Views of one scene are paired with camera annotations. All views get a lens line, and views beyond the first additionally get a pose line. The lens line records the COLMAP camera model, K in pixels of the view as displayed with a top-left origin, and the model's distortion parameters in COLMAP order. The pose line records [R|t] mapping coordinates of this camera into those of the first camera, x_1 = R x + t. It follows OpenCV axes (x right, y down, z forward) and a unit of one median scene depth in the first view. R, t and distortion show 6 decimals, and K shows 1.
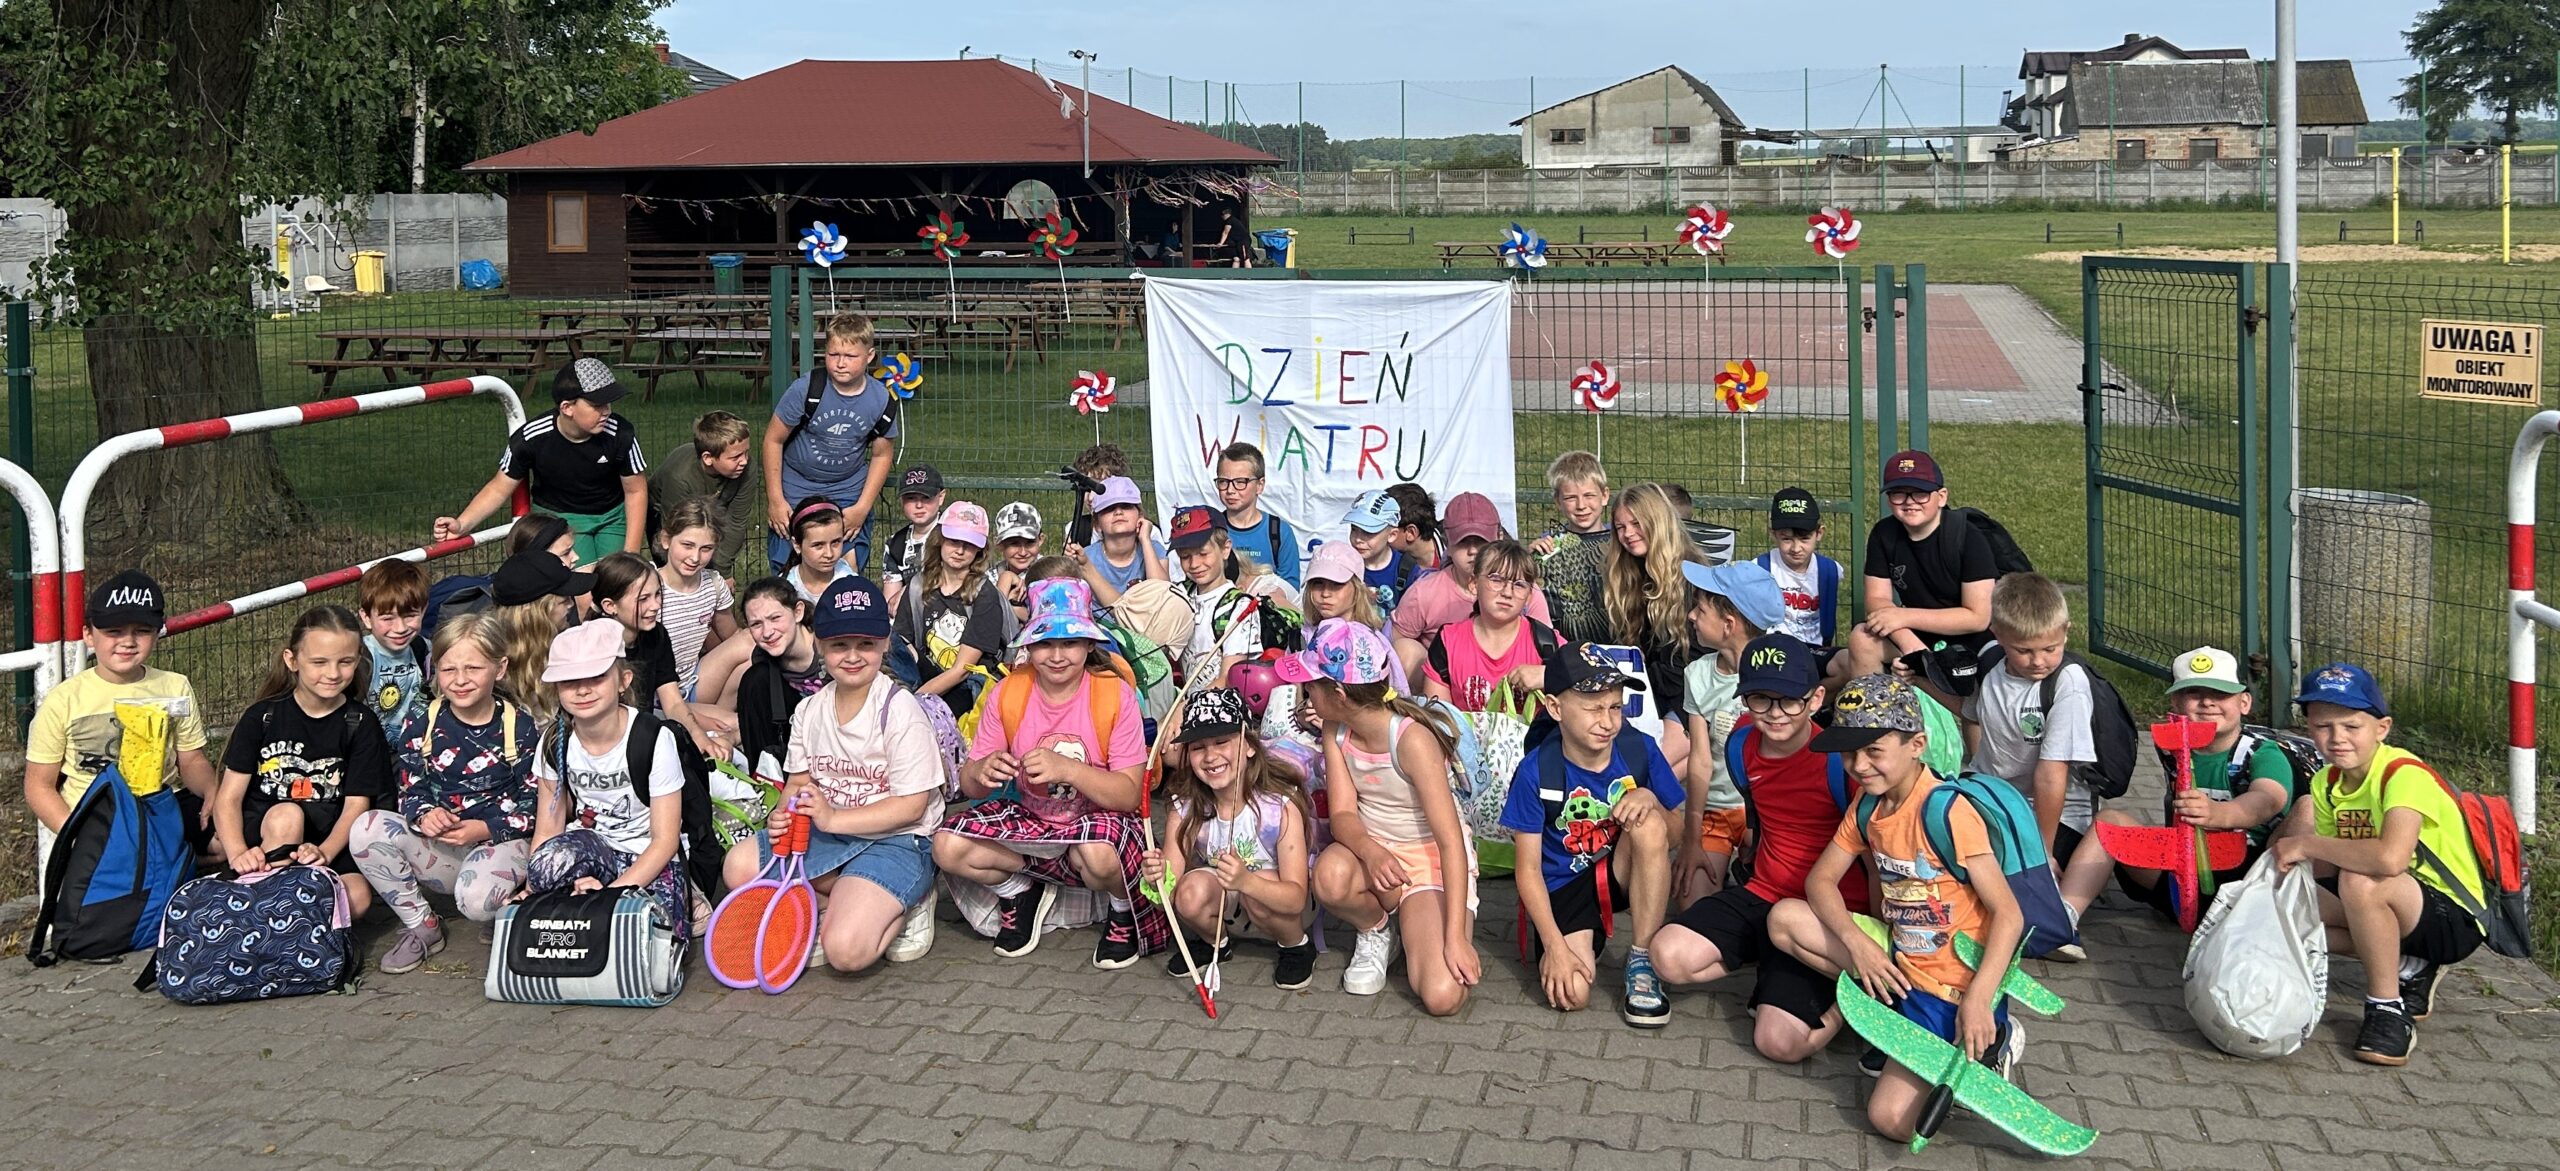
lens RADIAL K [[2164.7, 0, 1253.7], [0, 2164.7, 194.0], [0, 0, 1]] dist [0.121211, -0.207887]
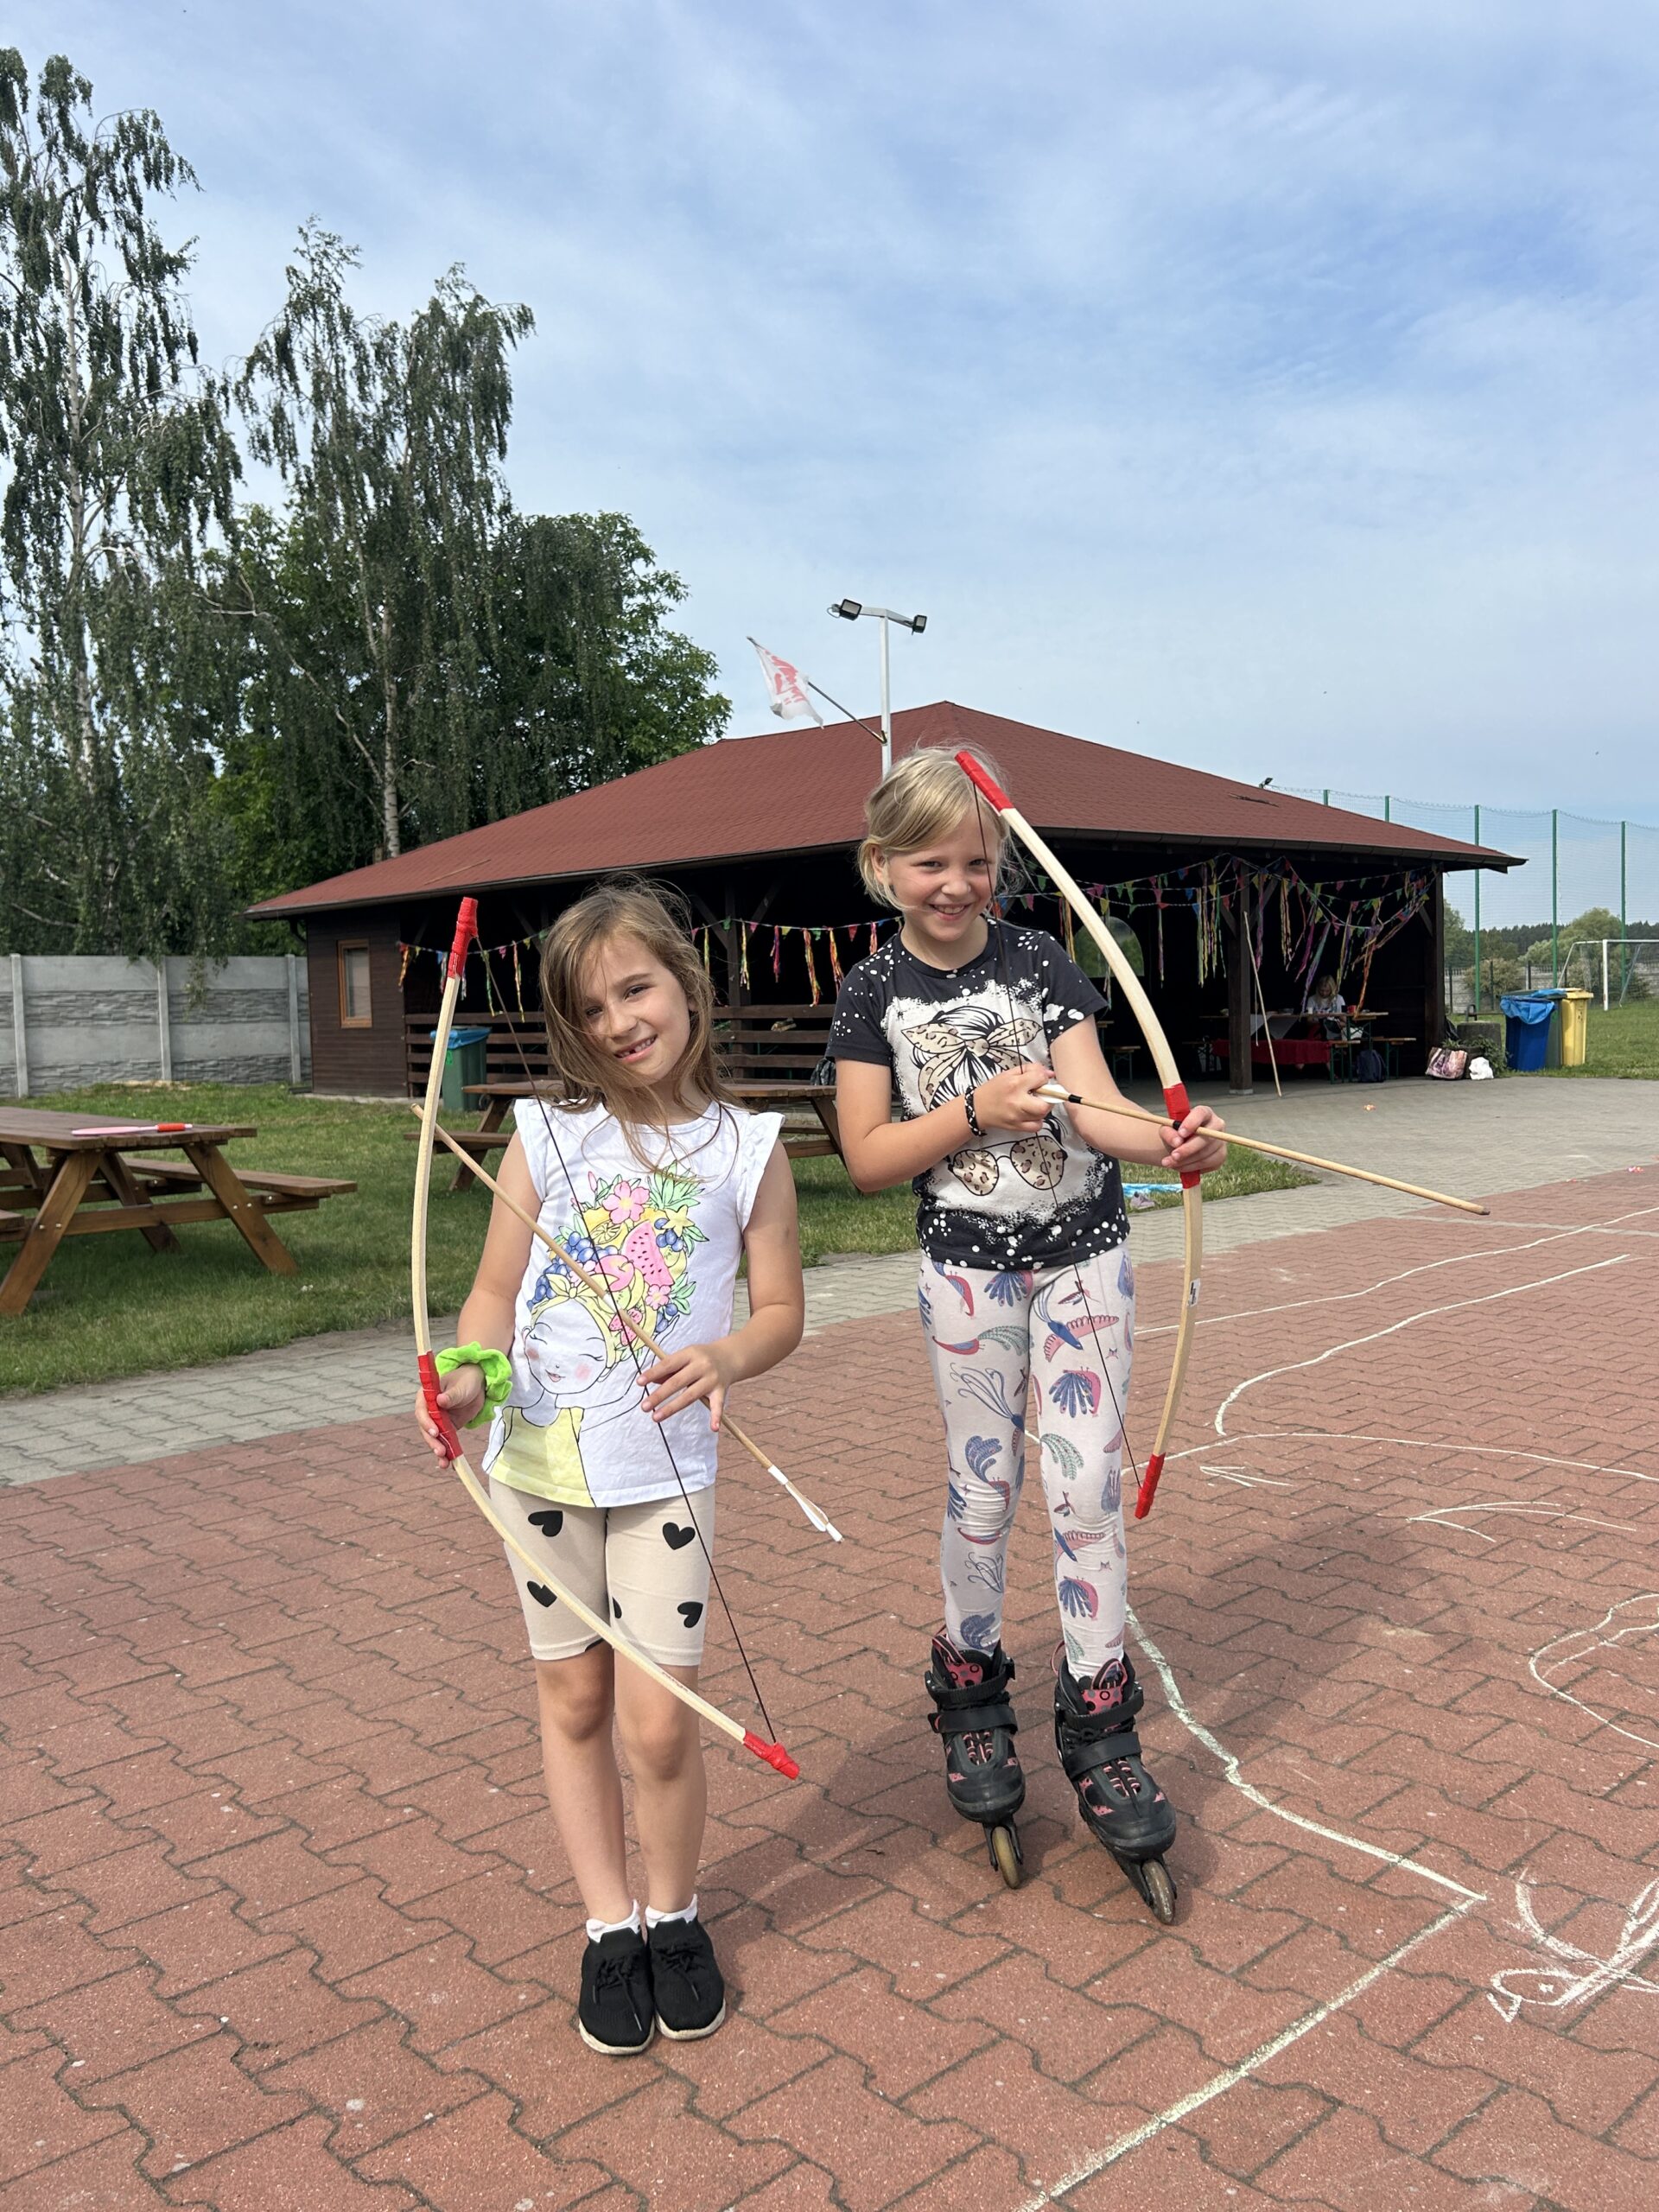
lens RADIAL K [[1775.2, 0, 818.5], [0, 1775.2, 1101.7], [0, 0, 1]] dist [0.058766, -0.076920]
pose [[0.857718, 0.017707, -0.513816, 0.046814], [0.011672, 0.998479, 0.053893, 0.009344], [0.513988, -0.052222, 0.856206, 0.253926]]
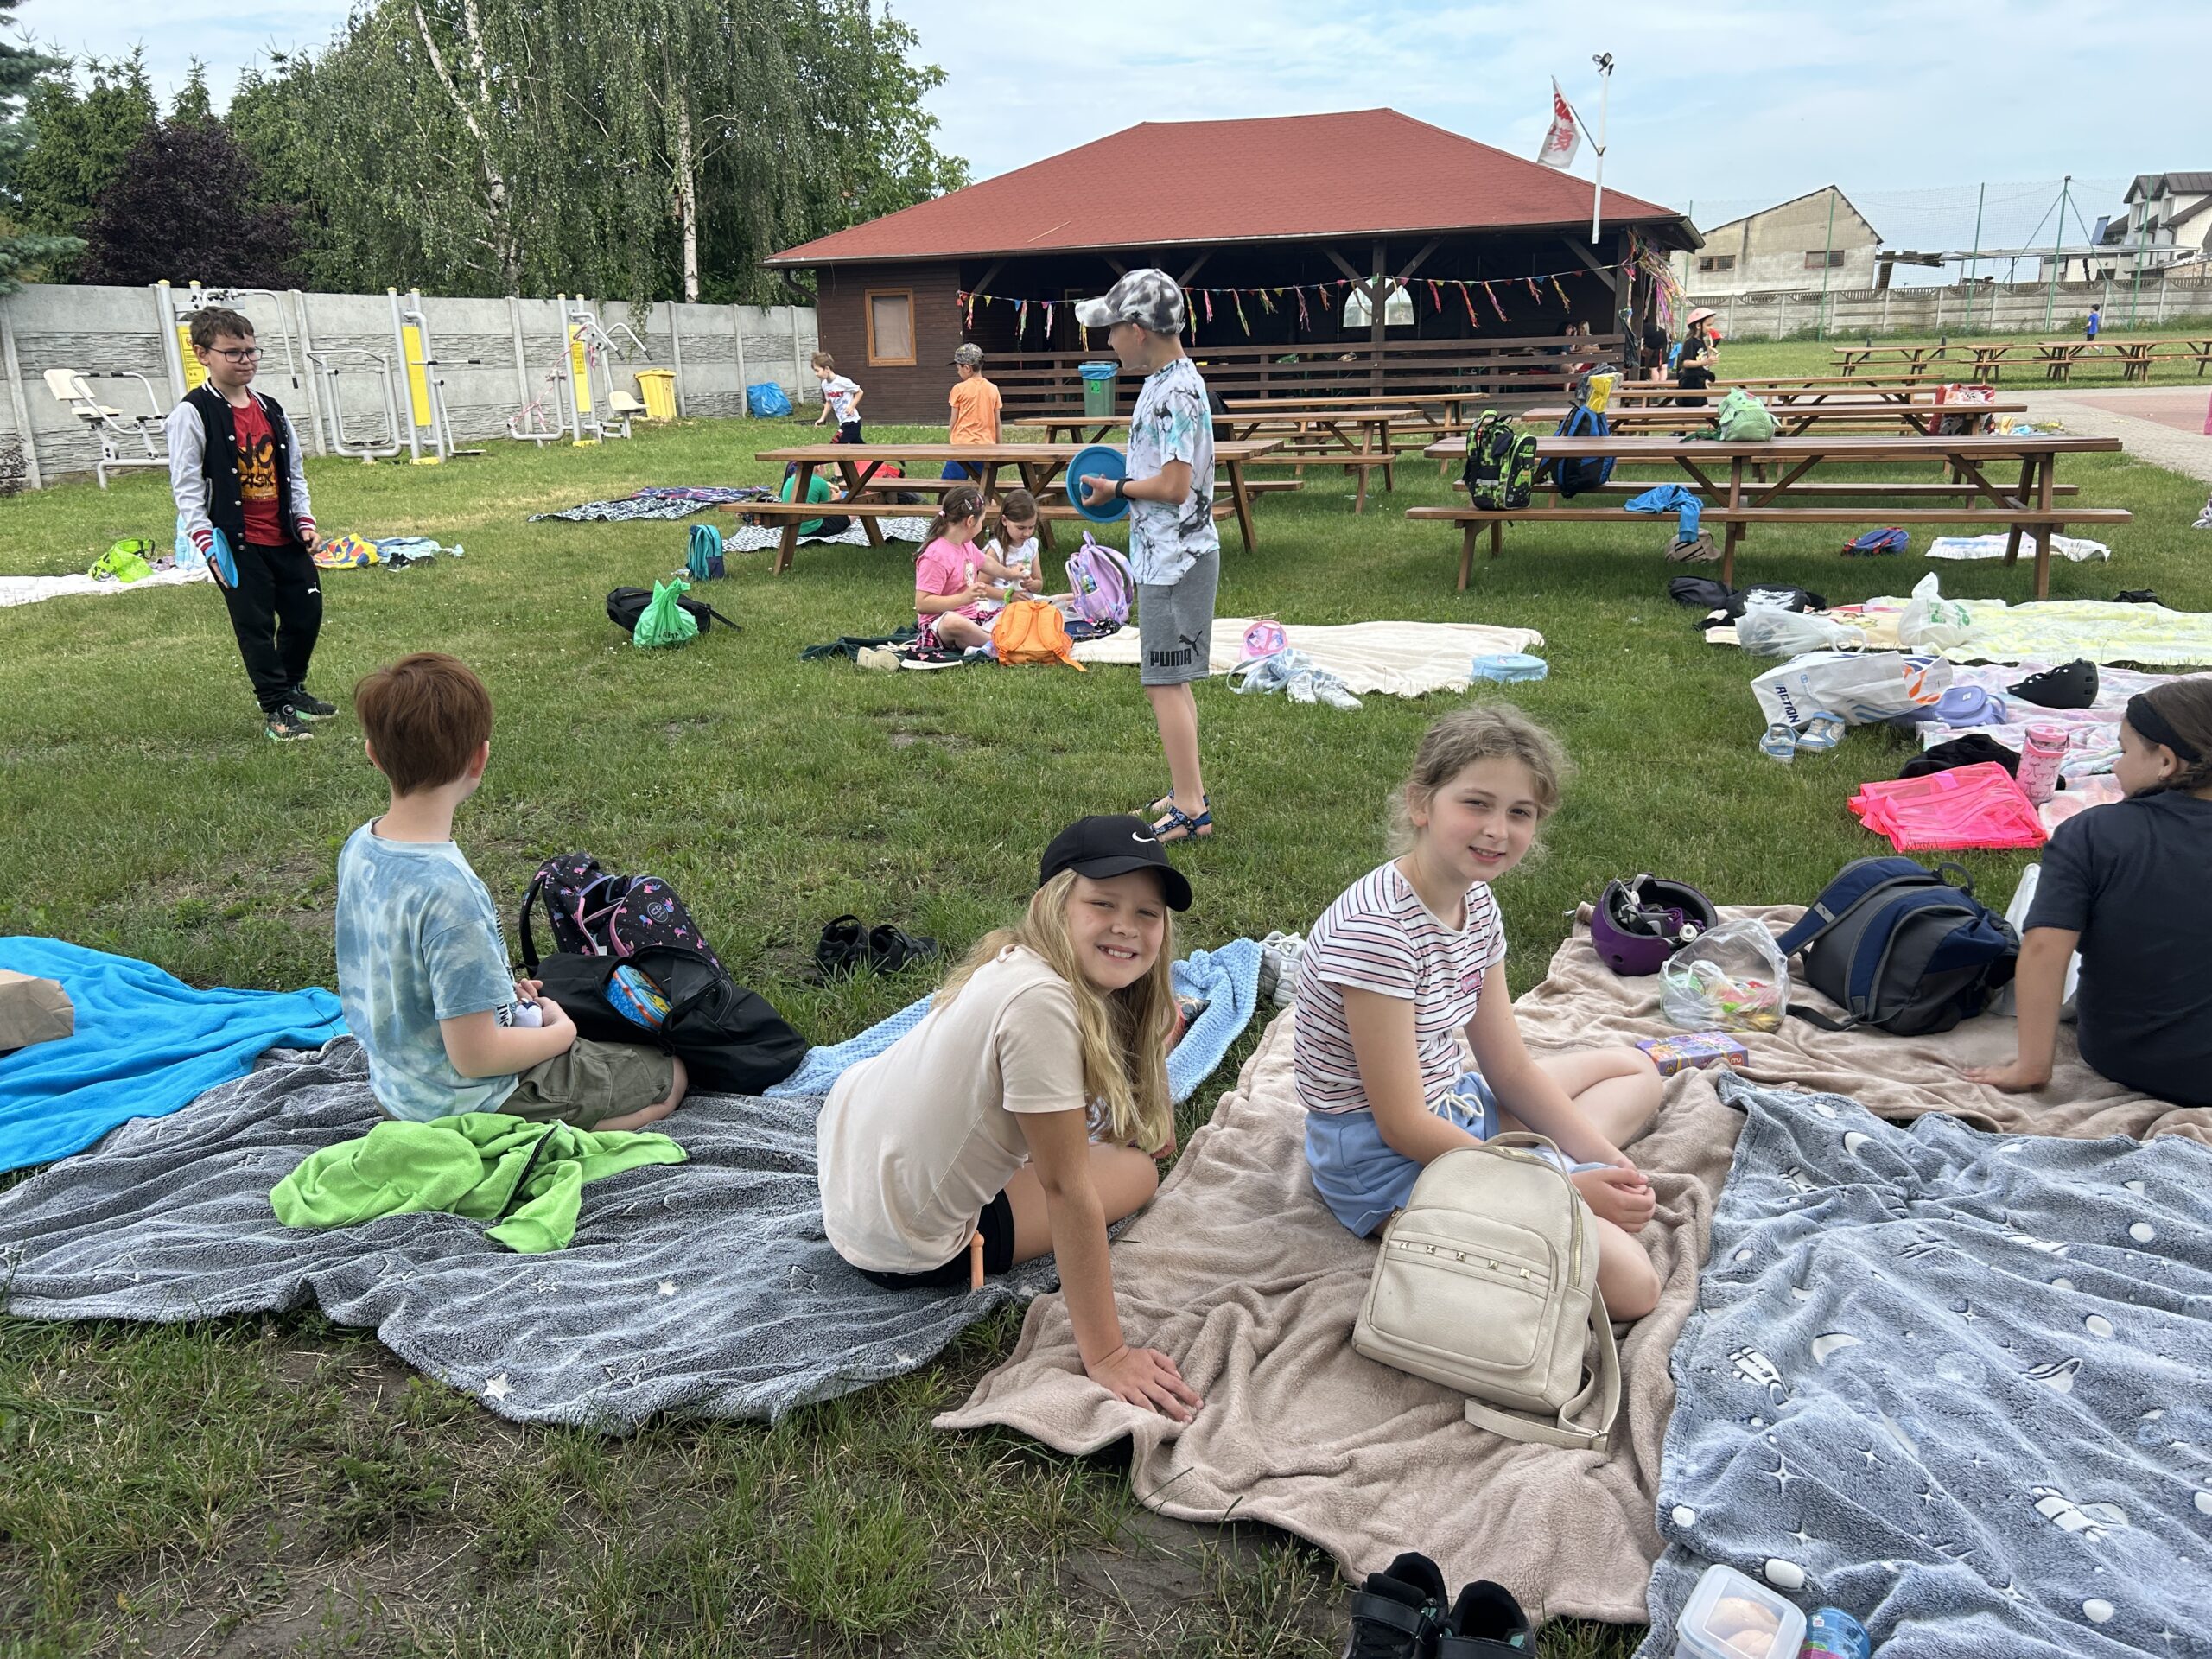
lens RADIAL K [[1672.9, 0, 1106.0], [0, 1672.9, 829.5], [0, 0, 1]] dist [0.055182, -0.053105]
pose [[0.996450, 0.008933, -0.083715, -0.076863], [0.014149, 0.962442, 0.271119, 0.010559], [0.082993, -0.271341, 0.958898, 0.148045]]
